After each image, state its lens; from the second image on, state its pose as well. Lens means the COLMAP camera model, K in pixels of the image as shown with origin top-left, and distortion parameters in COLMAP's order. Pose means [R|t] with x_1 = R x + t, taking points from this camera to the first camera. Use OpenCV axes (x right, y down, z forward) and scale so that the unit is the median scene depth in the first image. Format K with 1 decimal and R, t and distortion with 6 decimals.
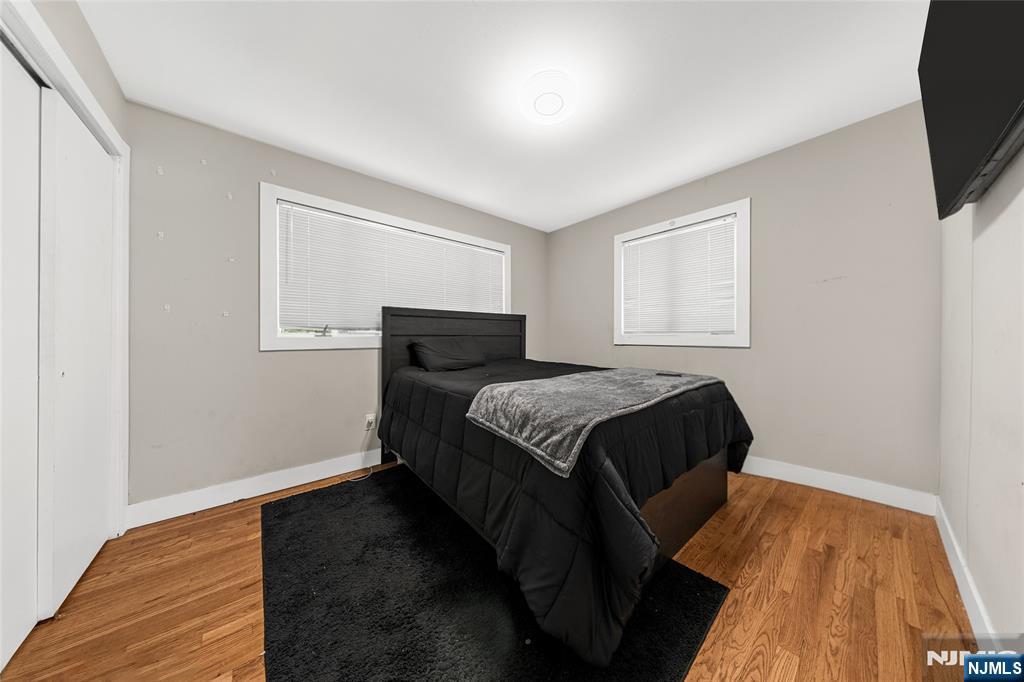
lens RADIAL K [[302.3, 0, 515.4], [0, 302.3, 333.8], [0, 0, 1]] dist [-0.001659, -0.000729]
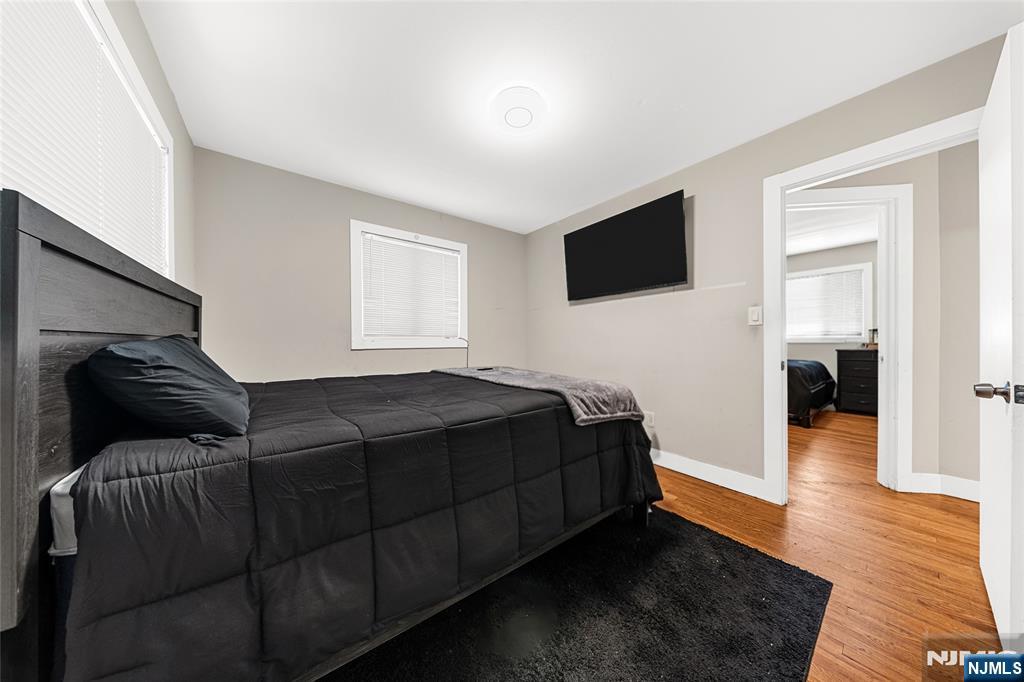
lens RADIAL K [[302.3, 0, 513.0], [0, 302.3, 341.8], [0, 0, 1]] dist [-0.001659, -0.000729]
pose [[0.048468, -0.001589, 0.998823, -0.567512], [-0.001304, 0.999998, 0.001654, 0.014341], [-0.998824, -0.001382, 0.048466, 0.591114]]
